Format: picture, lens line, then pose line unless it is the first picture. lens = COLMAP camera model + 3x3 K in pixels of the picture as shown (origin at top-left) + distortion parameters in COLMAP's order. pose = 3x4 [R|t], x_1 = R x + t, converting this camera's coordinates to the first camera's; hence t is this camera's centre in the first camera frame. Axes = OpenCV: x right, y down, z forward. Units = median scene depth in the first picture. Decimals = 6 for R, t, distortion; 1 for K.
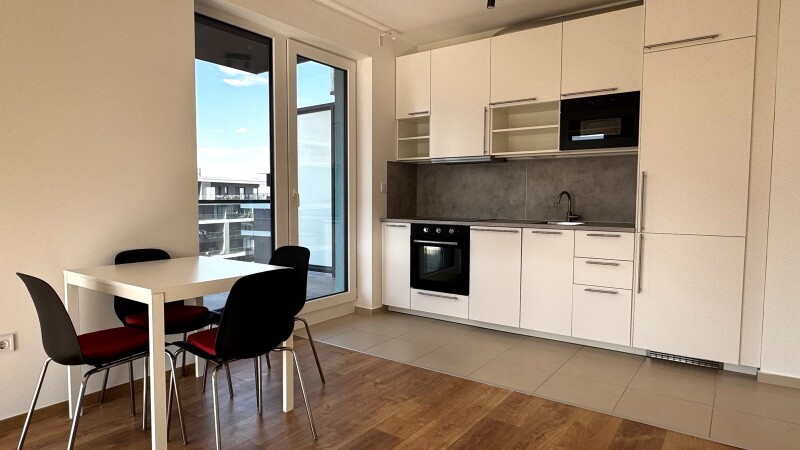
lens RADIAL K [[477.5, 0, 396.4], [0, 477.5, 227.3], [0, 0, 1]] dist [-0.000482, 0.000203]
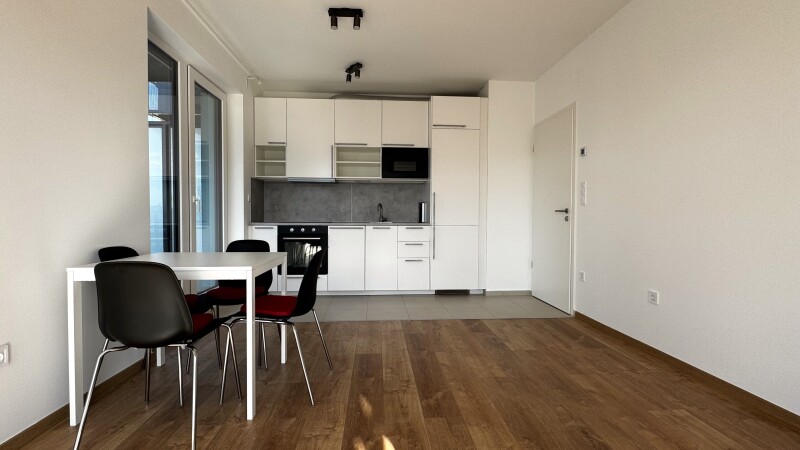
lens RADIAL K [[362.8, 0, 398.6], [0, 362.8, 228.0], [0, 0, 1]] dist [-0.003767, -0.000336]
pose [[0.768241, -0.020349, 0.639838, -0.377000], [0.037839, 0.999191, -0.013655, 0.026842], [-0.639042, 0.034701, 0.768389, 0.016063]]
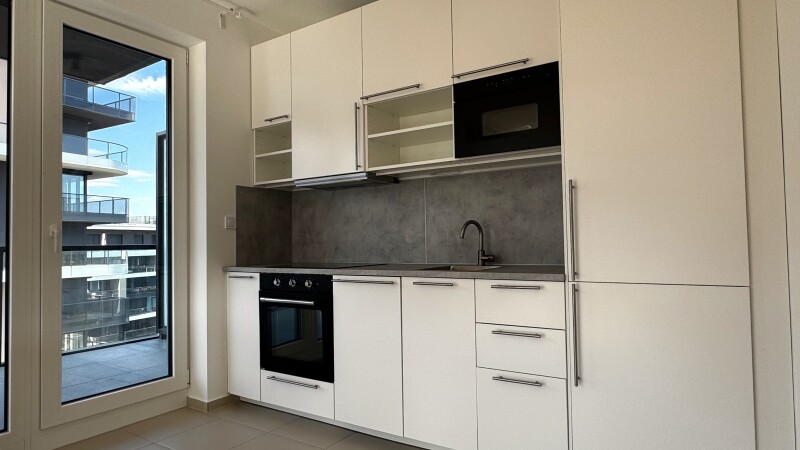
lens RADIAL K [[477.5, 0, 398.6], [0, 477.5, 224.4], [0, 0, 1]] dist [-0.000482, 0.000203]
pose [[0.998780, -0.020214, 0.045064, 0.212343], [0.024607, 0.994767, -0.099158, -0.005030], [-0.042823, 0.100146, 0.994051, 0.322849]]
